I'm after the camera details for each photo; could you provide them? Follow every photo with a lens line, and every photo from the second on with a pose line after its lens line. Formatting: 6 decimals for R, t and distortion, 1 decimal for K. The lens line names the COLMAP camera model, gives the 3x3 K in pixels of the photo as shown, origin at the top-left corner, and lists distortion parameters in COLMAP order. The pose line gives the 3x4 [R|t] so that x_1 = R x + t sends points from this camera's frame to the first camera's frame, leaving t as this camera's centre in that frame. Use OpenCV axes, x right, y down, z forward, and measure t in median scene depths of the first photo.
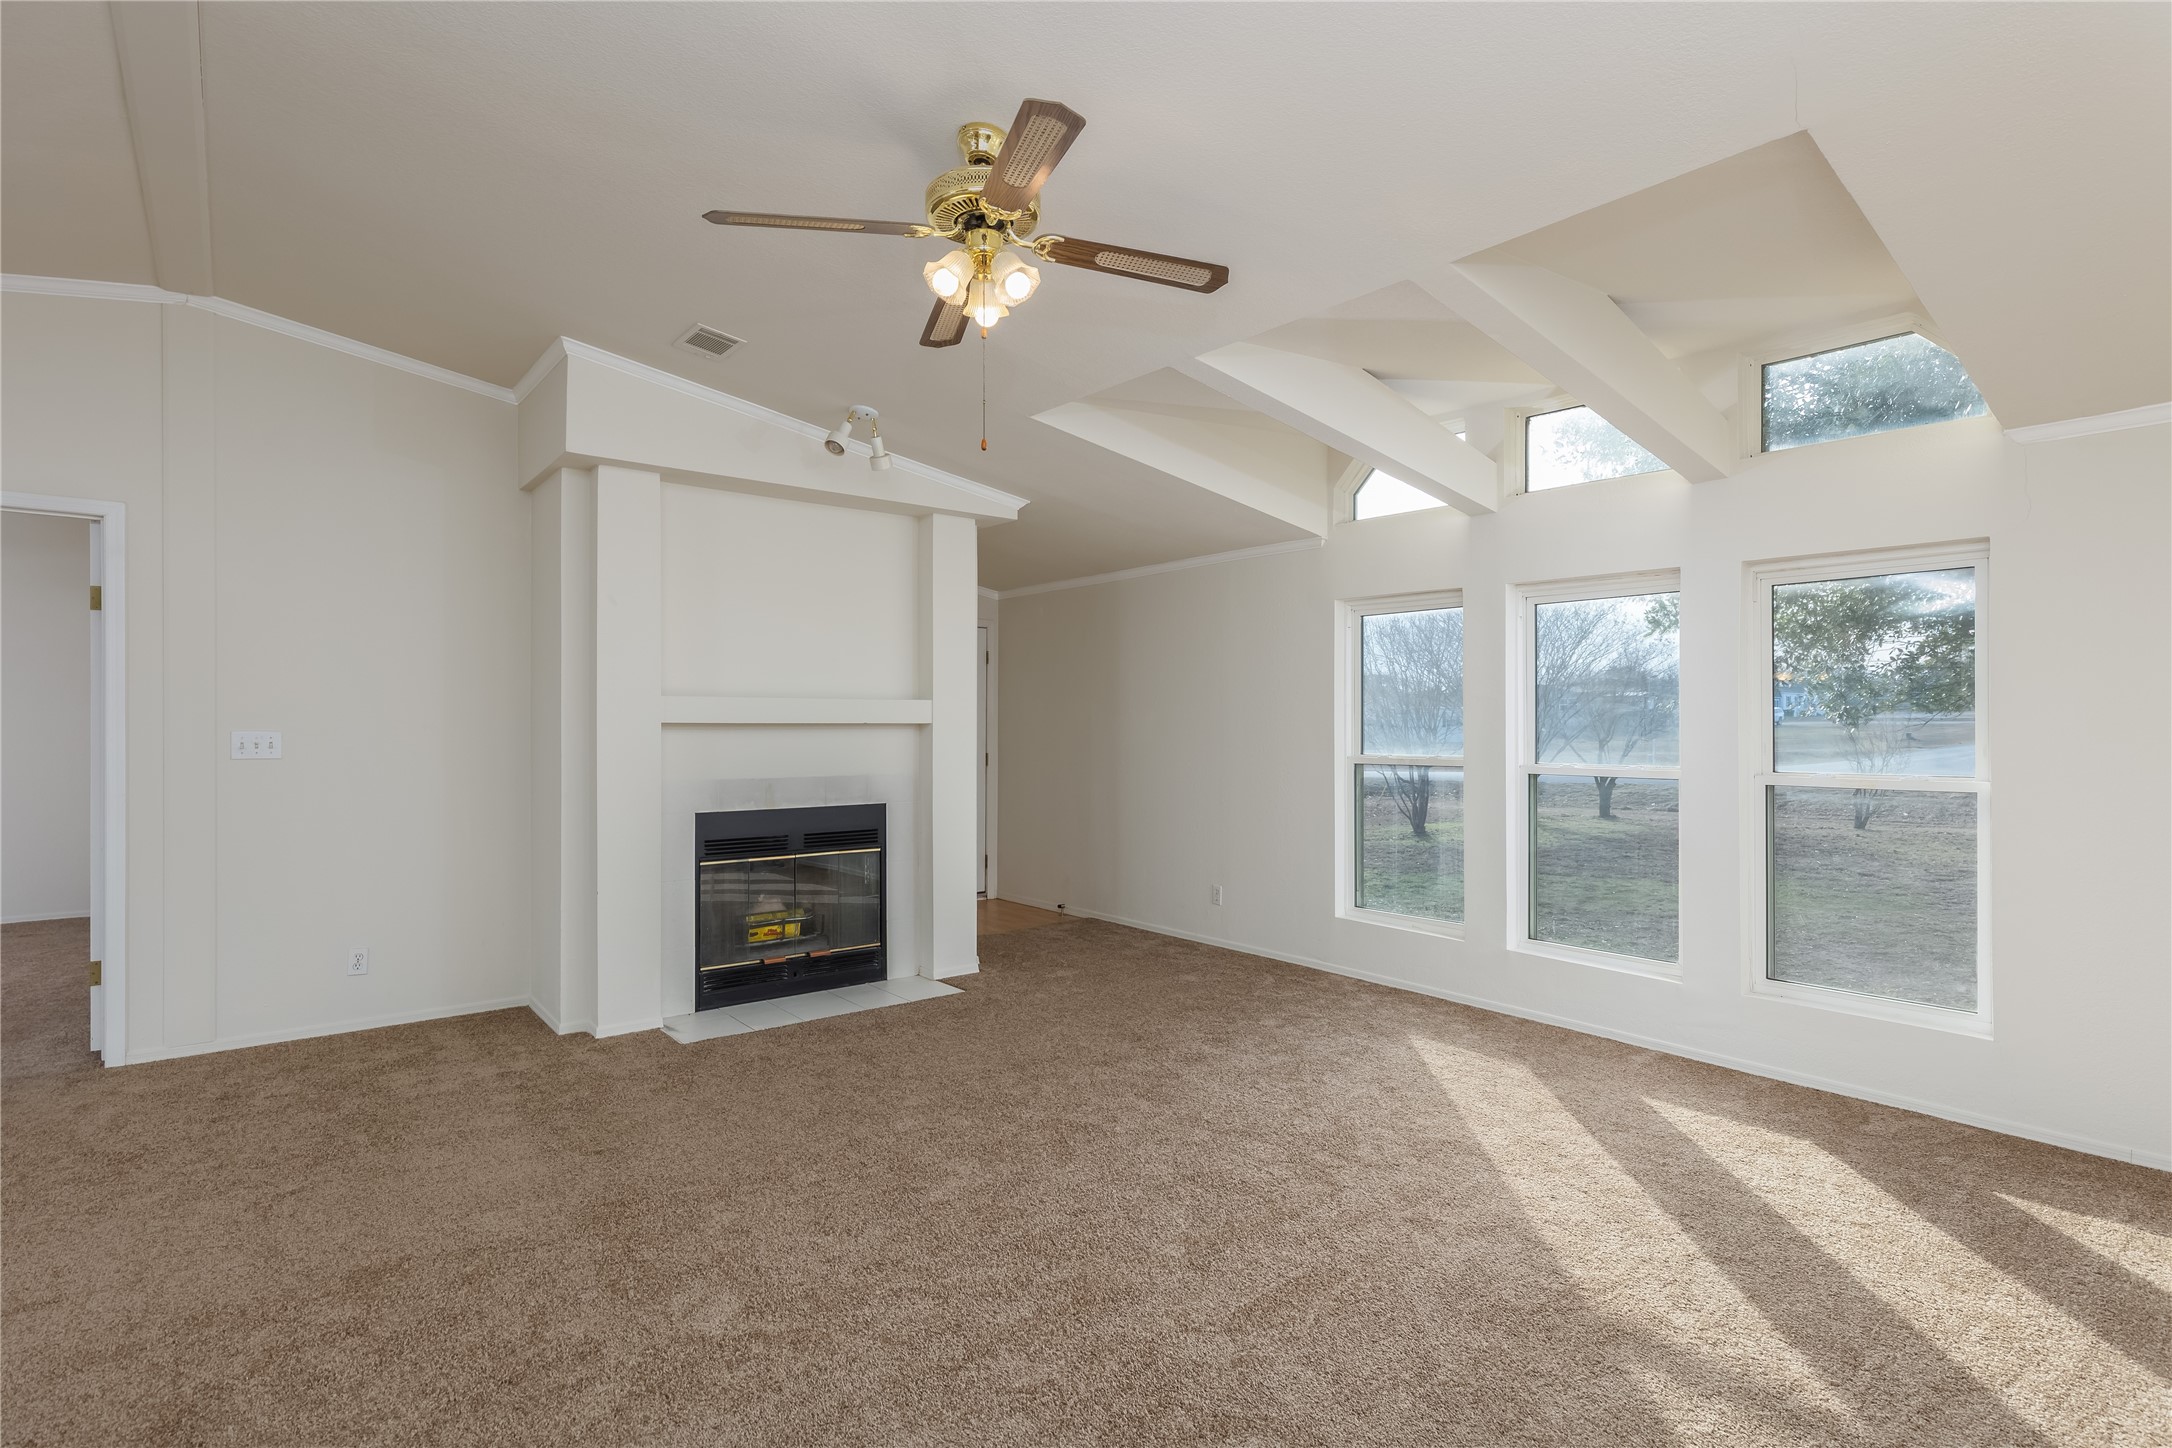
lens RADIAL K [[1063.2, 0, 1086.0], [0, 1063.2, 724.0], [0, 0, 1]] dist [-0.000278, -0.000857]
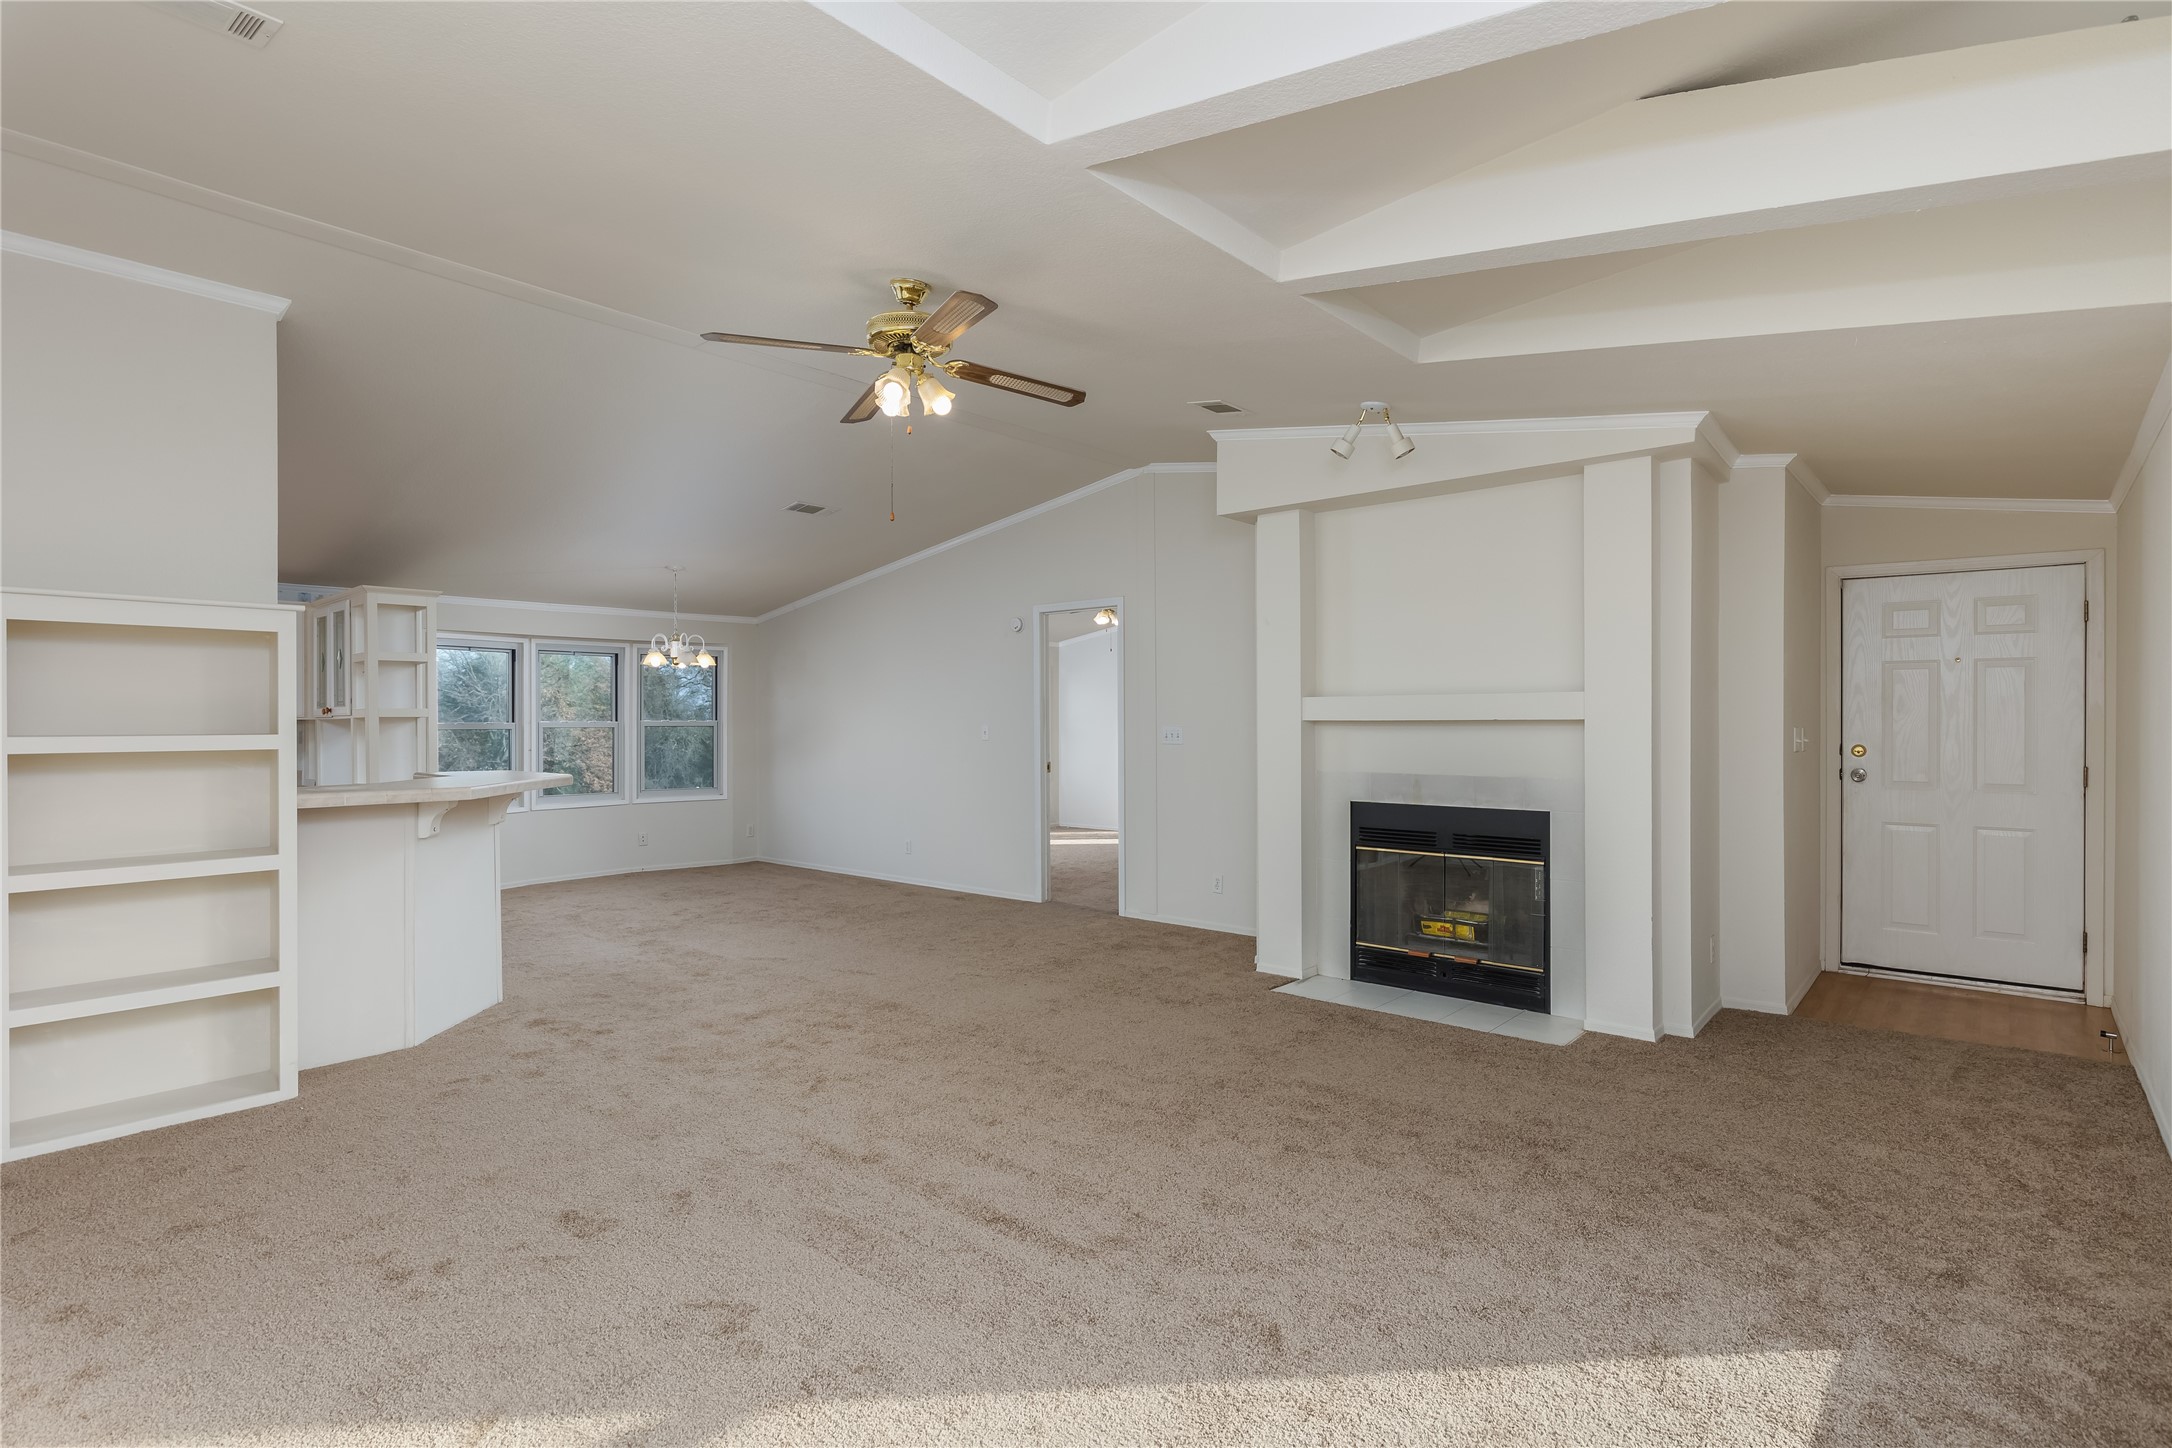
lens RADIAL K [[1063.2, 0, 1086.0], [0, 1063.2, 724.0], [0, 0, 1]] dist [-0.000278, -0.000857]
pose [[0.176204, 0.002847, -0.984350, 0.637815], [0.002511, 0.999991, 0.003341, -0.001056], [0.984351, -0.003061, 0.176195, 0.501334]]
